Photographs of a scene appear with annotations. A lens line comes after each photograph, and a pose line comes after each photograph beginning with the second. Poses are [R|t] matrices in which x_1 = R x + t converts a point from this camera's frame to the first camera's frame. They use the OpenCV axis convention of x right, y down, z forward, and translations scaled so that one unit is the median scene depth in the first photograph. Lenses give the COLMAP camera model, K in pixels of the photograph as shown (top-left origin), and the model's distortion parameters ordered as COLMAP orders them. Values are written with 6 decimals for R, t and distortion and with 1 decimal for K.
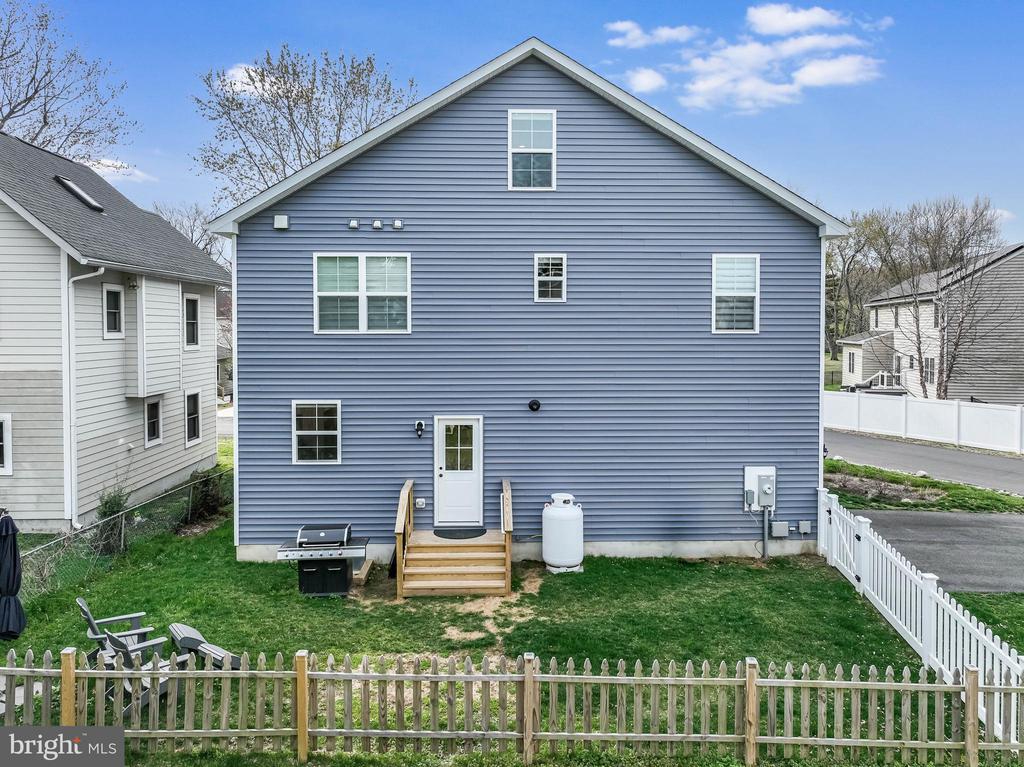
lens RADIAL K [[721.4, 0, 512.0], [0, 721.4, 383.5], [0, 0, 1]] dist [0.010738, 0.005742]
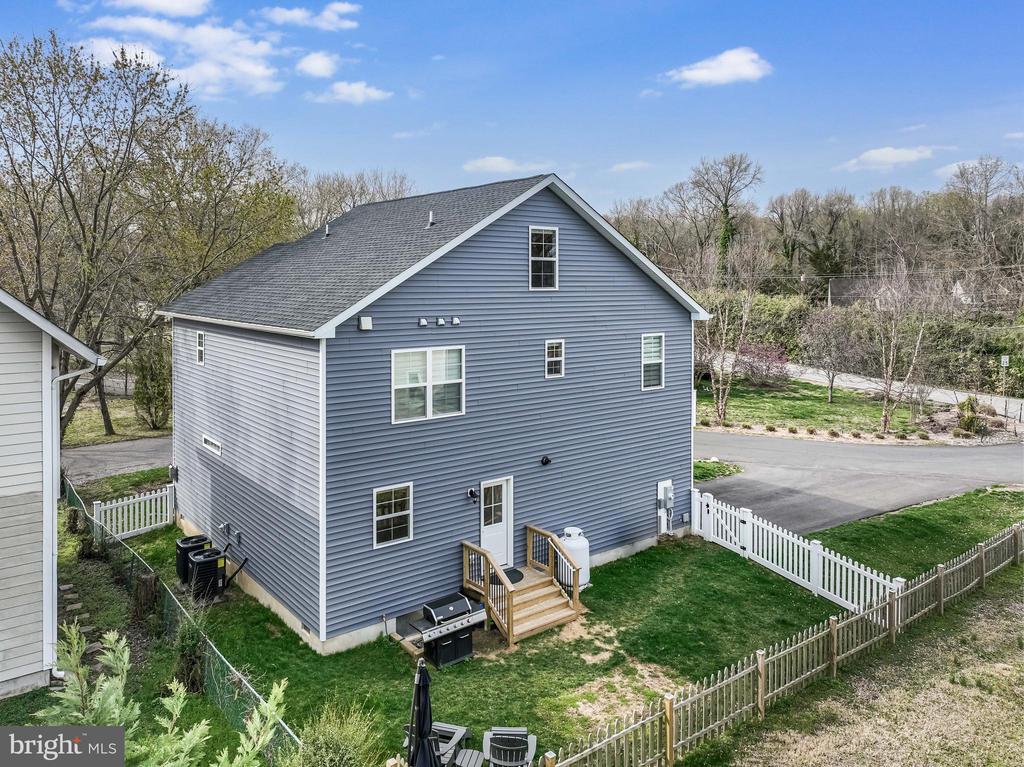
lens RADIAL K [[750.1, 0, 511.5], [0, 750.1, 331.4], [0, 0, 1]] dist [0.008709, 0.002200]
pose [[0.802320, -0.036488, 0.595778, -0.787849], [0.041068, 0.999139, 0.005886, -0.205251], [-0.595480, 0.019744, 0.803128, -0.007556]]
